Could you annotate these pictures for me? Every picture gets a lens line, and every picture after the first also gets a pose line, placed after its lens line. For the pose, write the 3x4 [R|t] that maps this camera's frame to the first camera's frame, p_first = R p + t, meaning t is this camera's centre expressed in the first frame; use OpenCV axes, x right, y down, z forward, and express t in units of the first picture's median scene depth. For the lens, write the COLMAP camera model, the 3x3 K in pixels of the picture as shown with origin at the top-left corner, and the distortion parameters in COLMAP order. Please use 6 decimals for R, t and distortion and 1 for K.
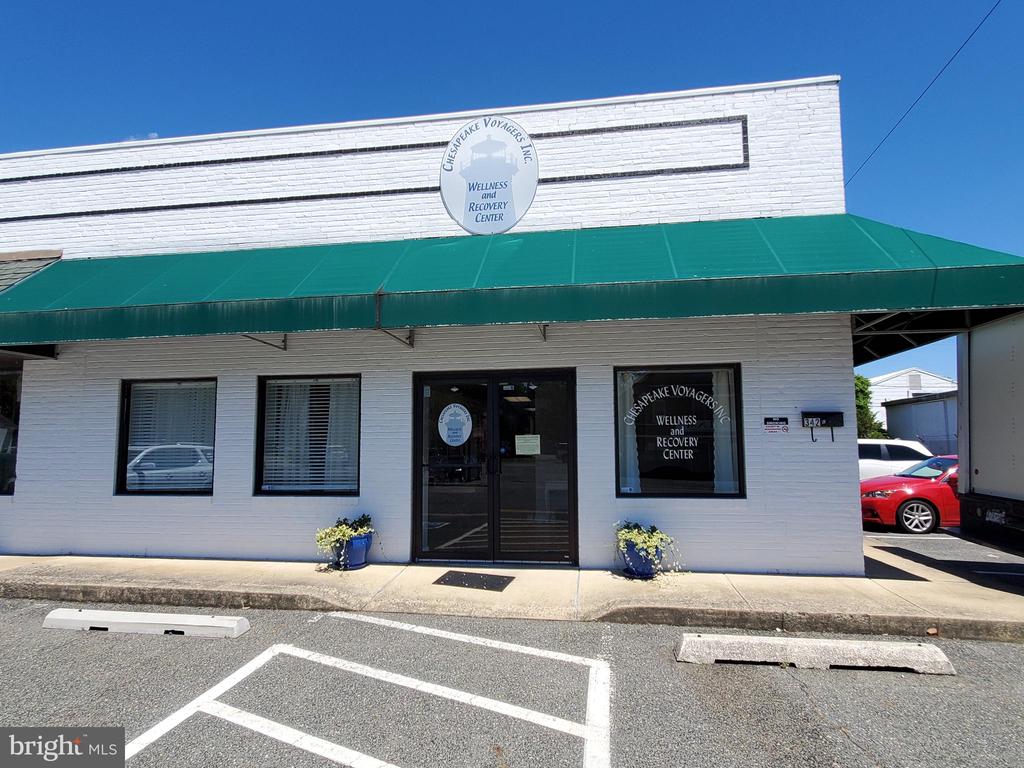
lens RADIAL K [[600.3, 0, 500.8], [0, 600.3, 397.8], [0, 0, 1]] dist [-0.004736, -0.000298]
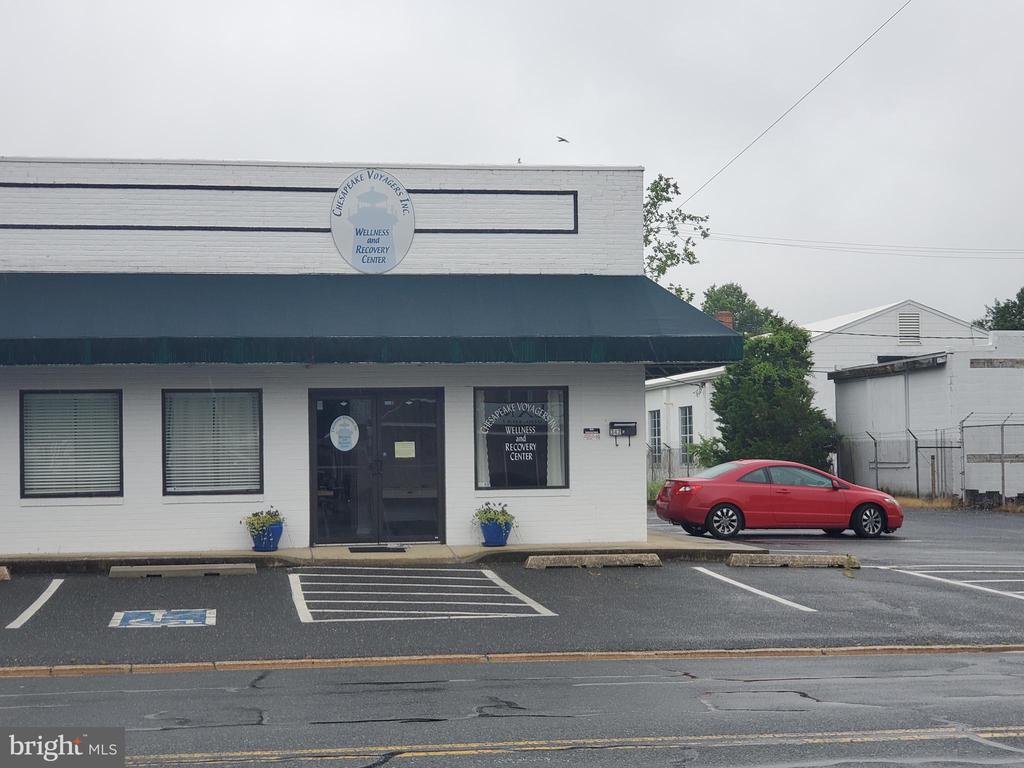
lens RADIAL K [[1682.6, 0, 512.0], [0, 1682.6, 384.0], [0, 0, 1]] dist [-0.007098, -0.063985]
pose [[0.948196, 0.007125, 0.317607, -0.830761], [-0.019308, 0.999193, 0.035228, -0.179456], [-0.317100, -0.039536, 0.947568, -2.296844]]
